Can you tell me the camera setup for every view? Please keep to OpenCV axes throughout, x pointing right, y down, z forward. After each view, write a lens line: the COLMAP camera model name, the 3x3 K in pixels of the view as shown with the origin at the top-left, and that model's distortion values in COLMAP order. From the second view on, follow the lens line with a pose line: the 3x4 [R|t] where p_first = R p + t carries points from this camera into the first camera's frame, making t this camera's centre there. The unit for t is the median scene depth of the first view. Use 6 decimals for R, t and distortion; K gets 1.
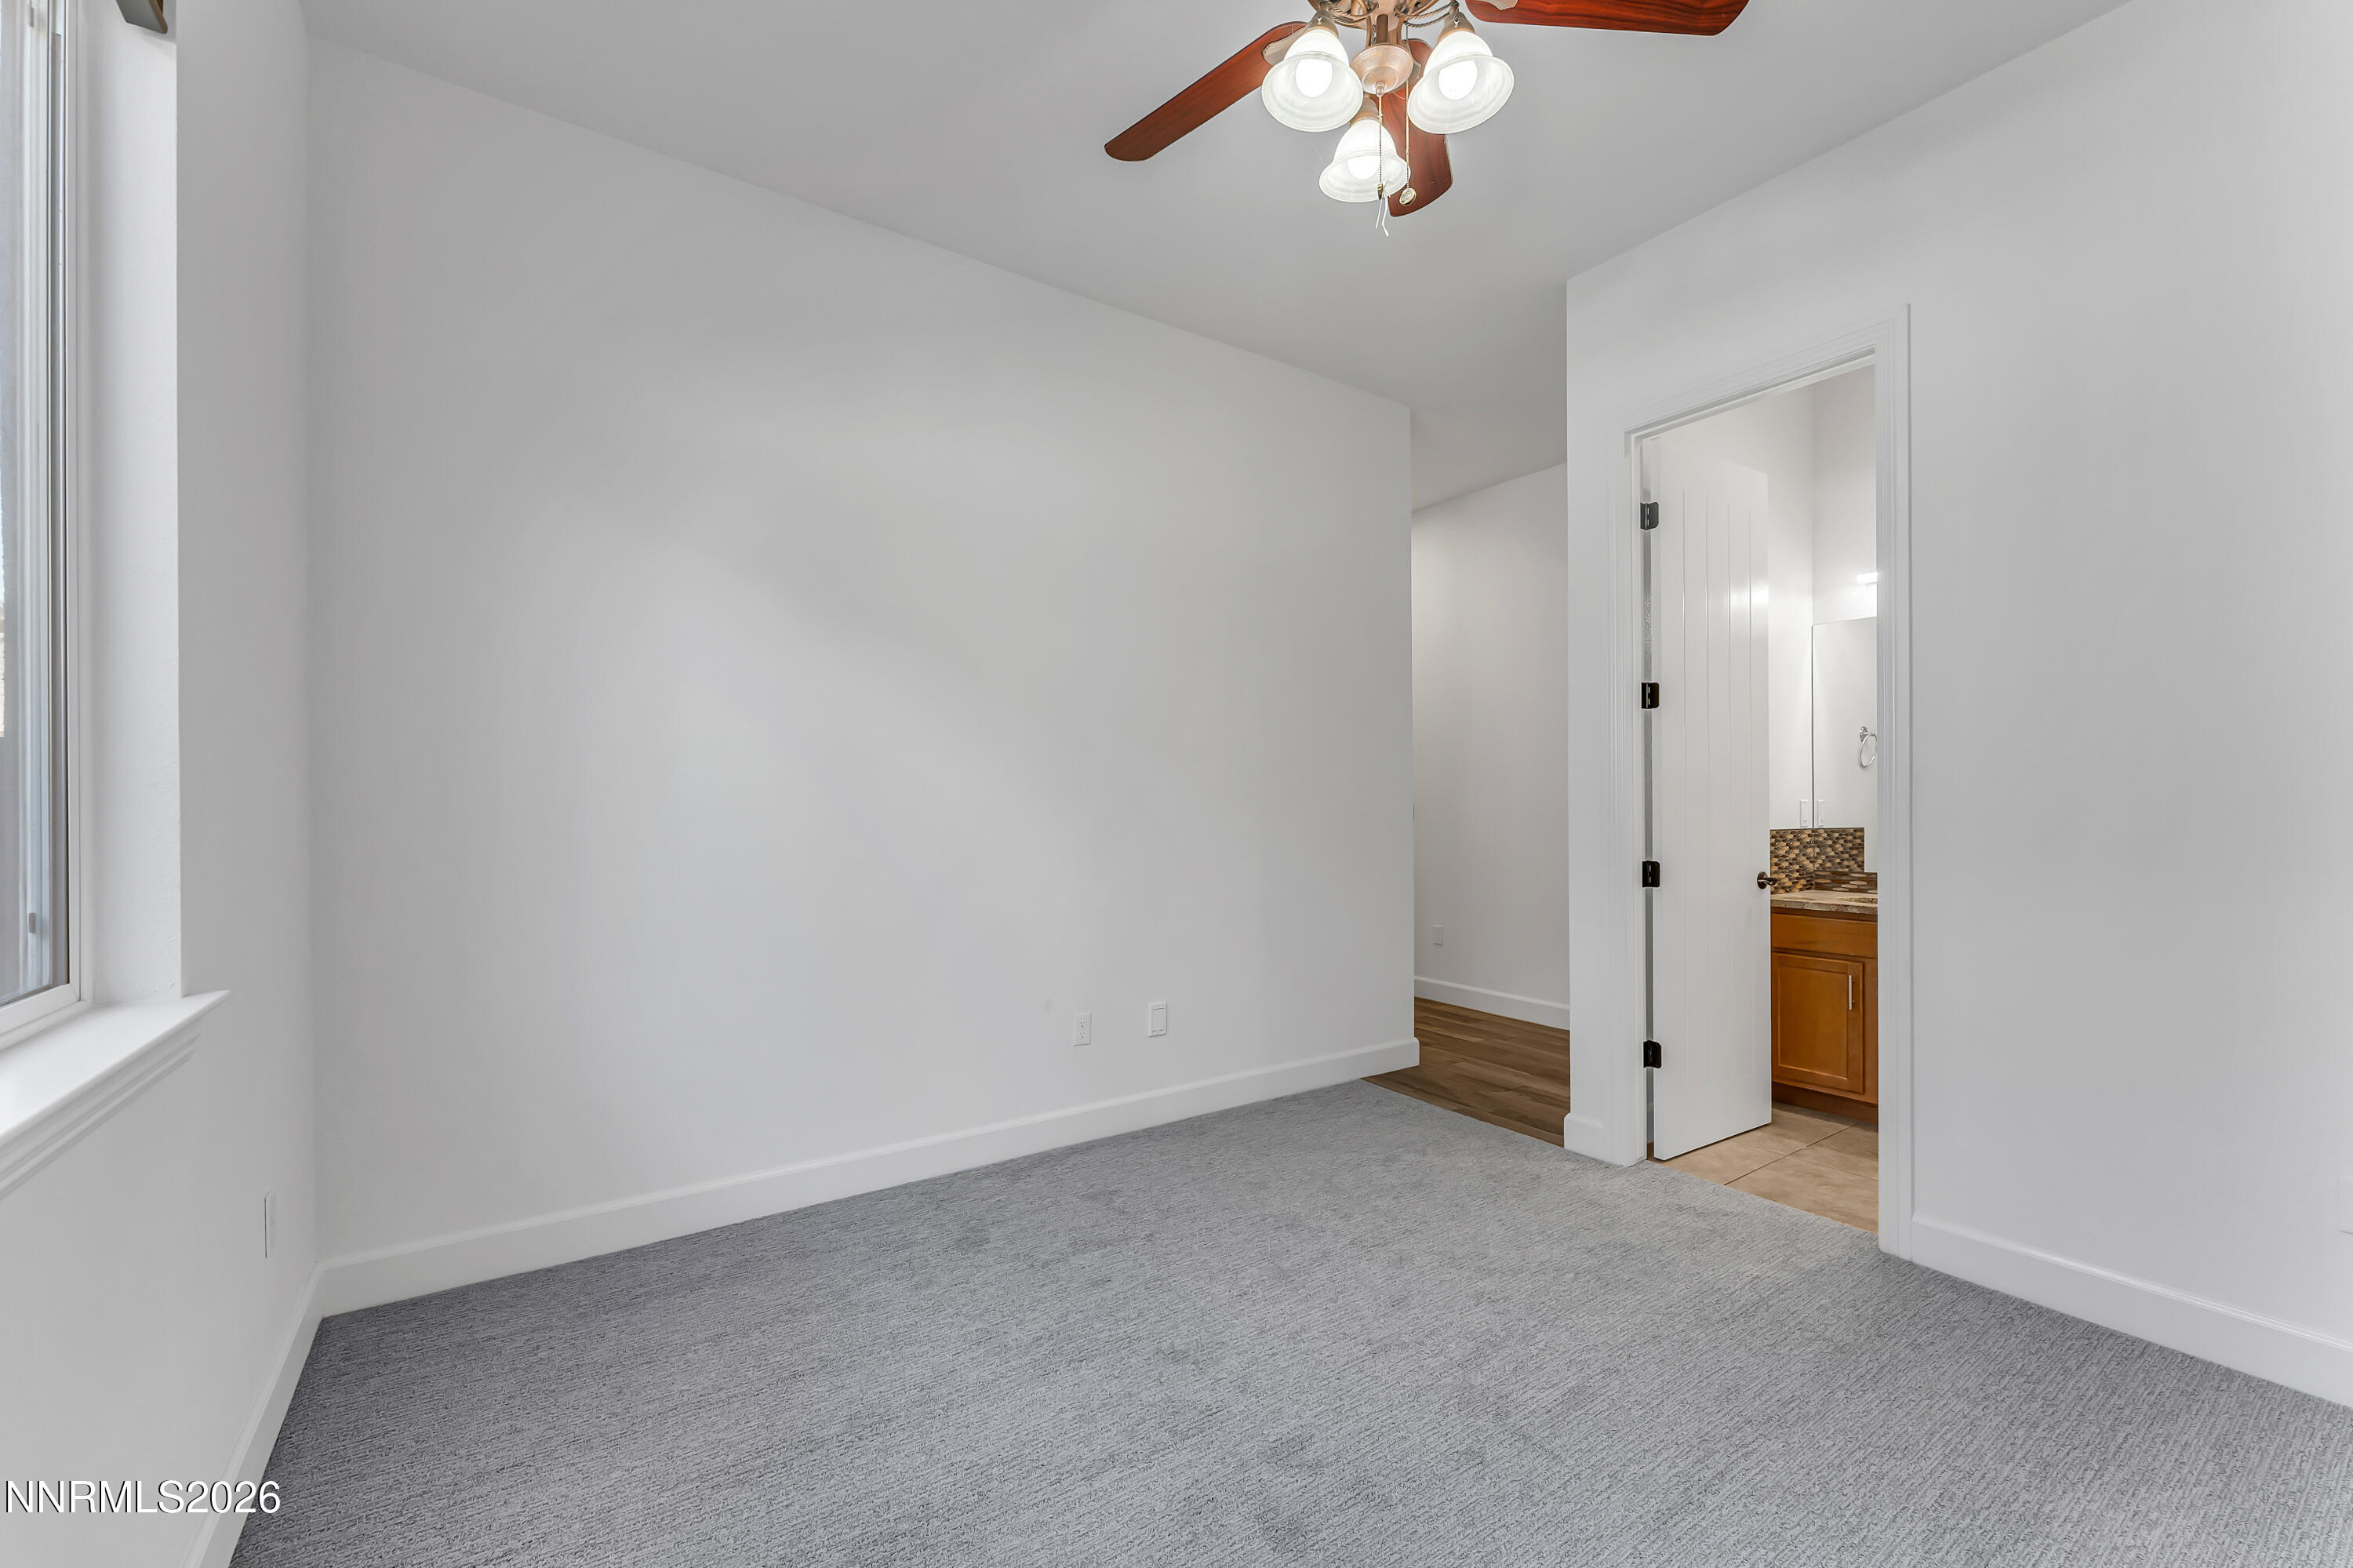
lens RADIAL K [[967.8, 0, 1174.1], [0, 967.8, 799.2], [0, 0, 1]] dist [0.010854, -0.000308]
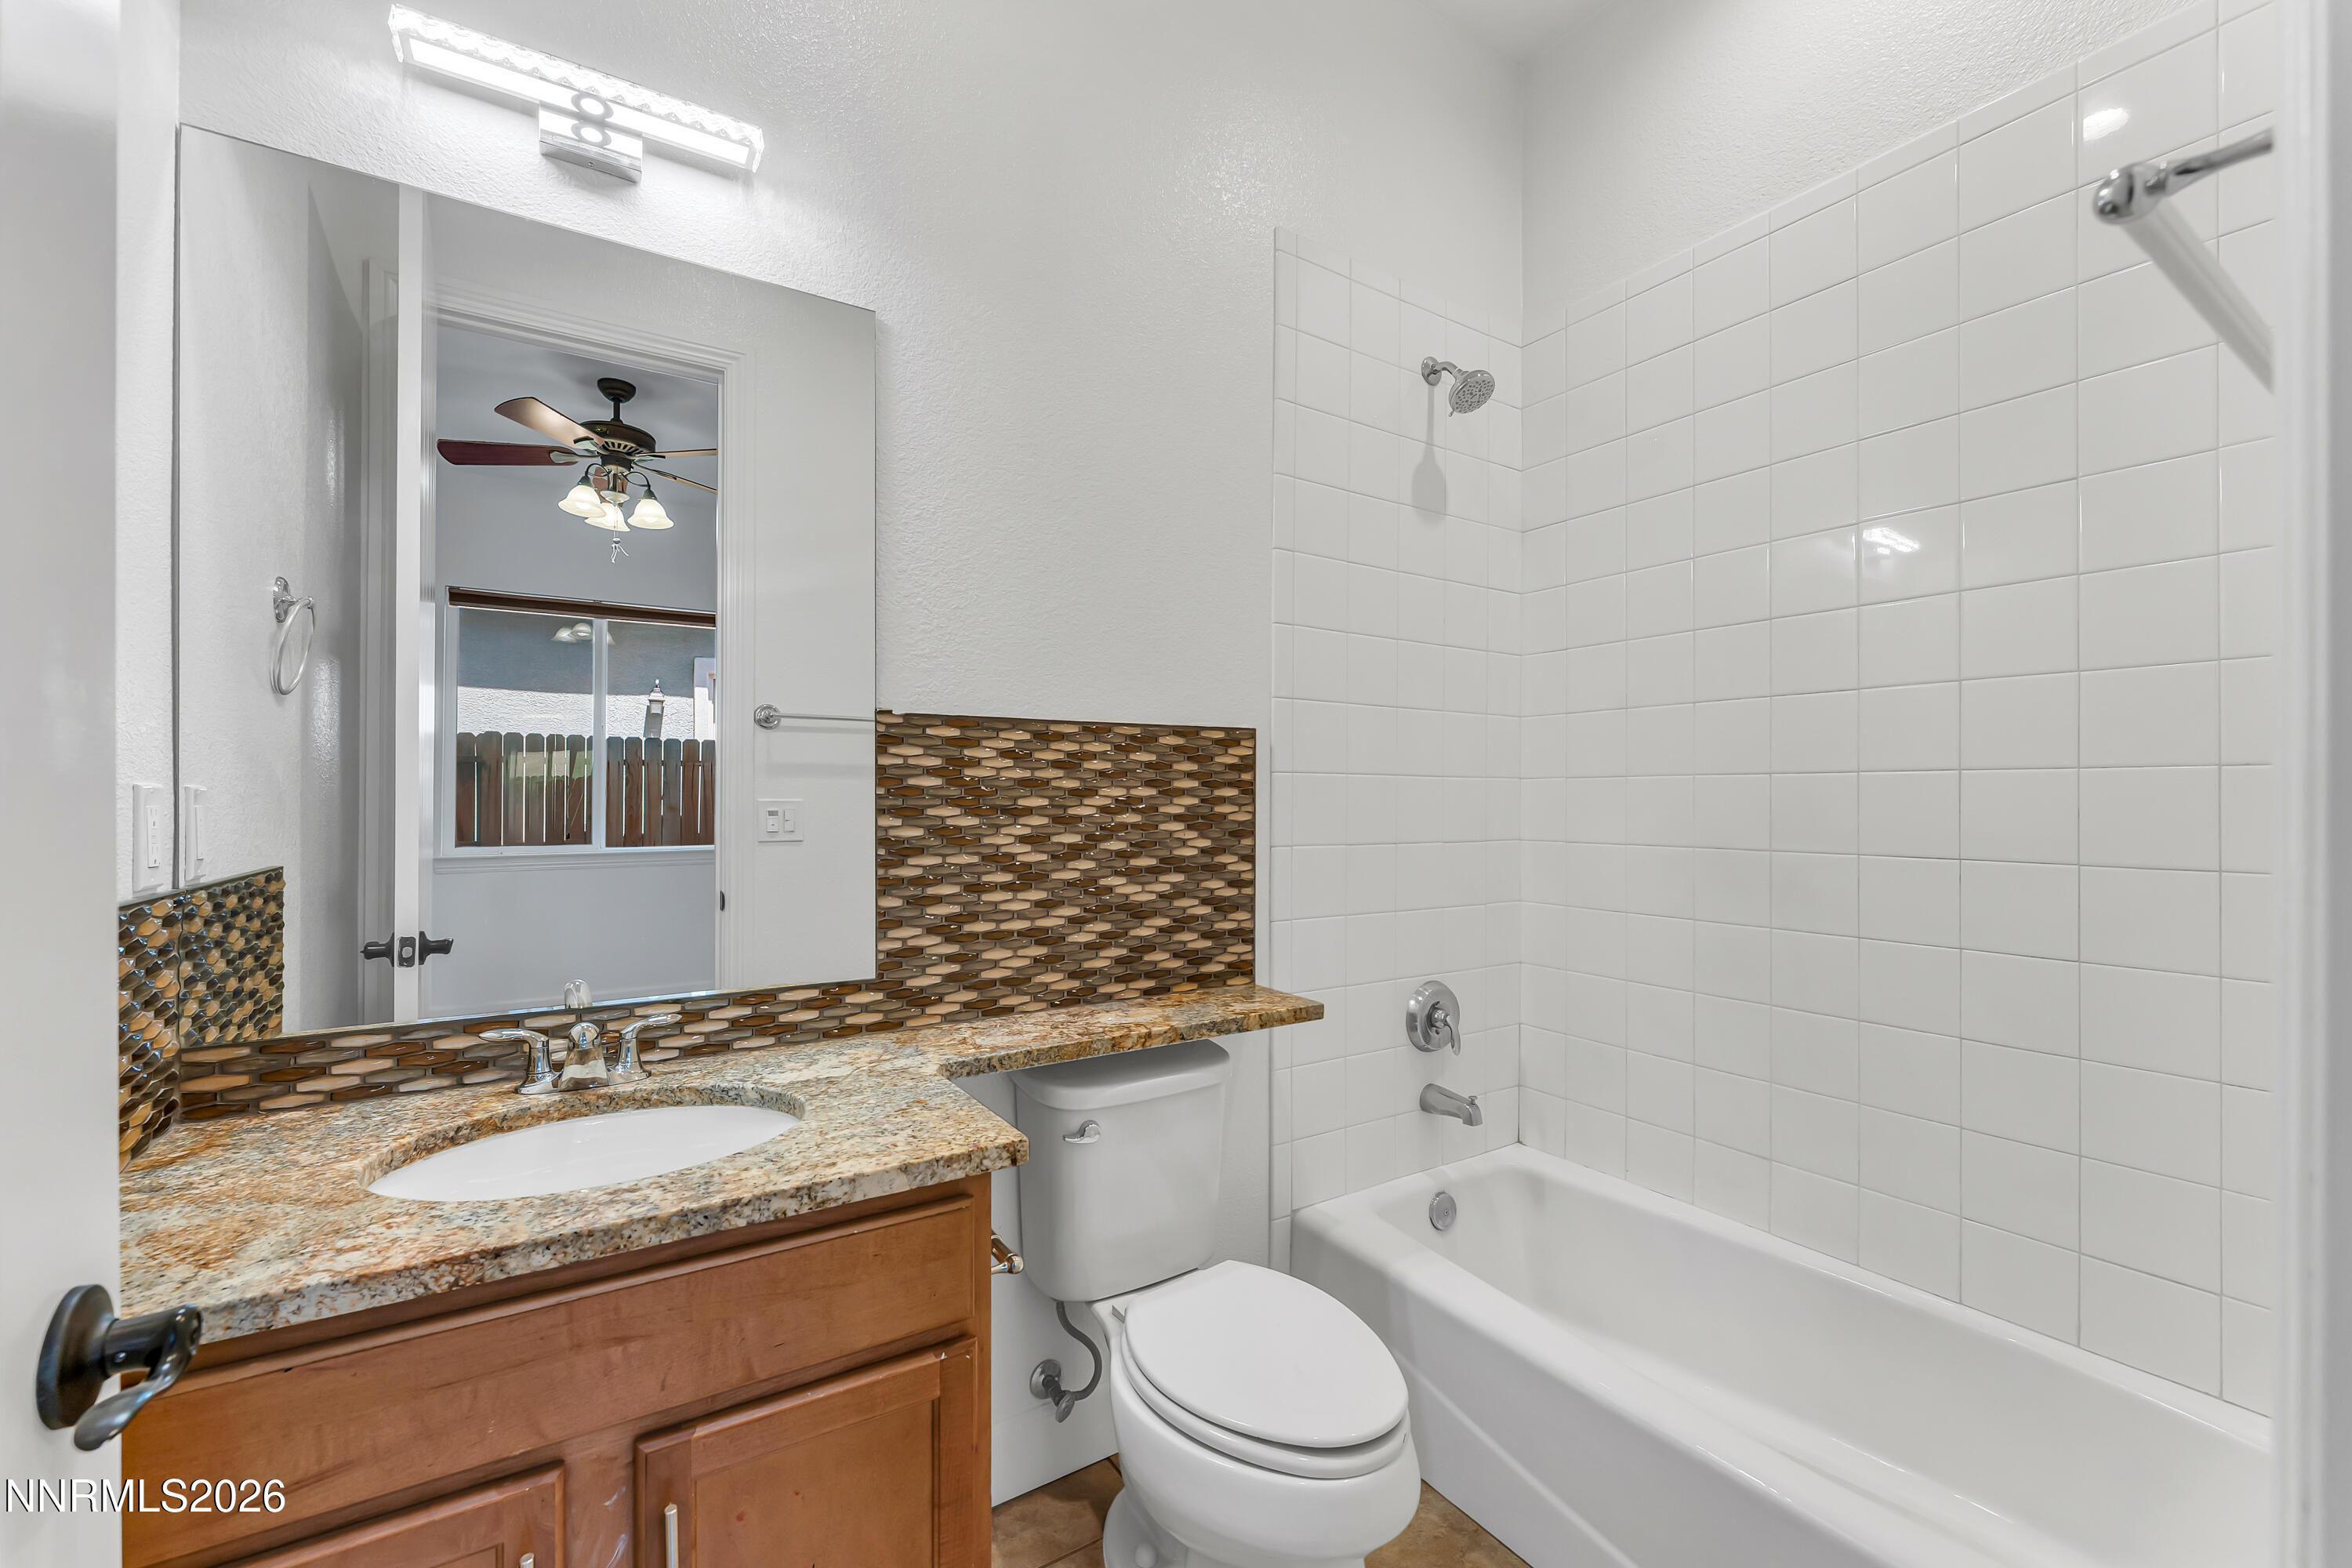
lens RADIAL K [[967.4, 0, 1191.0], [0, 967.4, 793.7], [0, 0, 1]] dist [0.010854, -0.000308]
pose [[0.035555, 0.006143, 0.999349, 0.407039], [-0.007387, 0.999955, -0.005883, 0.003708], [-0.999340, -0.007173, 0.035599, 0.722702]]
